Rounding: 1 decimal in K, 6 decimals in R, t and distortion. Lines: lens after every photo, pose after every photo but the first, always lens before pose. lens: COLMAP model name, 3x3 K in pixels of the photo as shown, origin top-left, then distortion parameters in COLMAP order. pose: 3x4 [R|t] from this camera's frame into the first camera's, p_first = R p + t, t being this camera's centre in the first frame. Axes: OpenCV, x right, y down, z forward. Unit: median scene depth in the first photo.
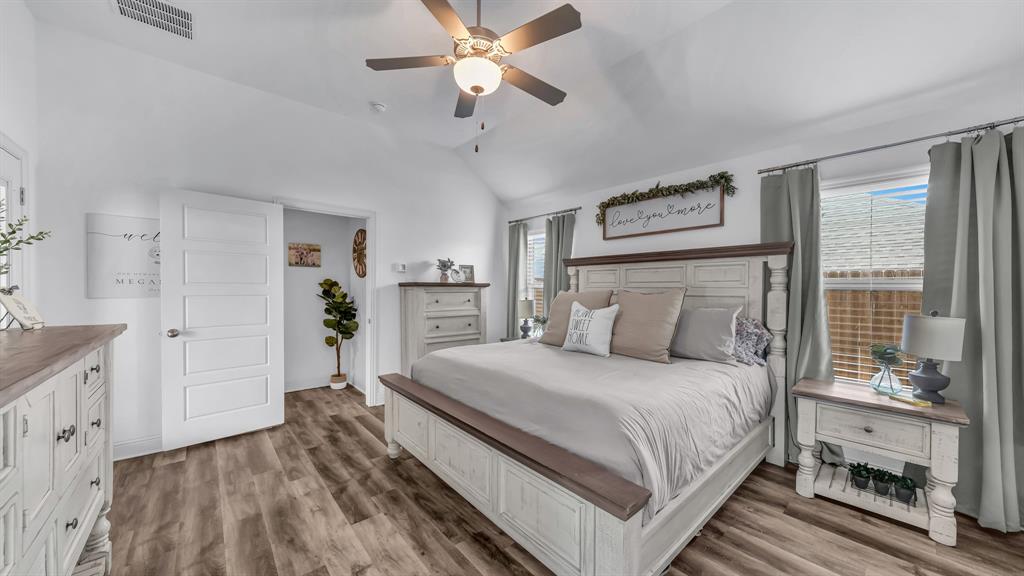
lens RADIAL K [[362.3, 0, 512.0], [0, 362.3, 288.0], [0, 0, 1]] dist [0.000720, 0.000101]
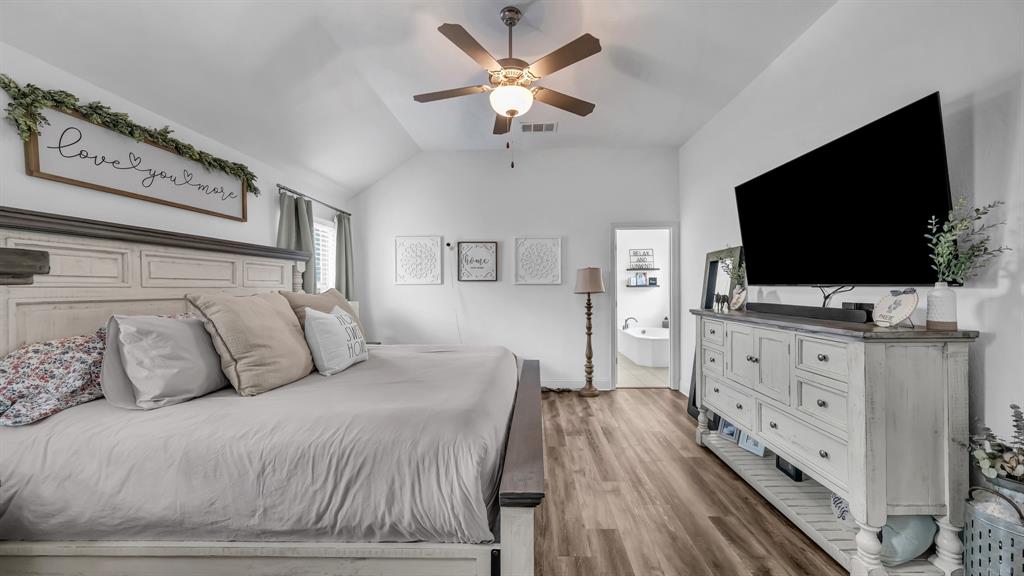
lens RADIAL K [[361.6, 0, 513.8], [0, 361.6, 284.6], [0, 0, 1]] dist [0.001604, 0.000175]
pose [[-0.728373, 0.001923, 0.685178, -0.591037], [0.000412, 0.999997, -0.002369, -0.005928], [-0.685180, -0.001444, -0.728372, 1.237577]]
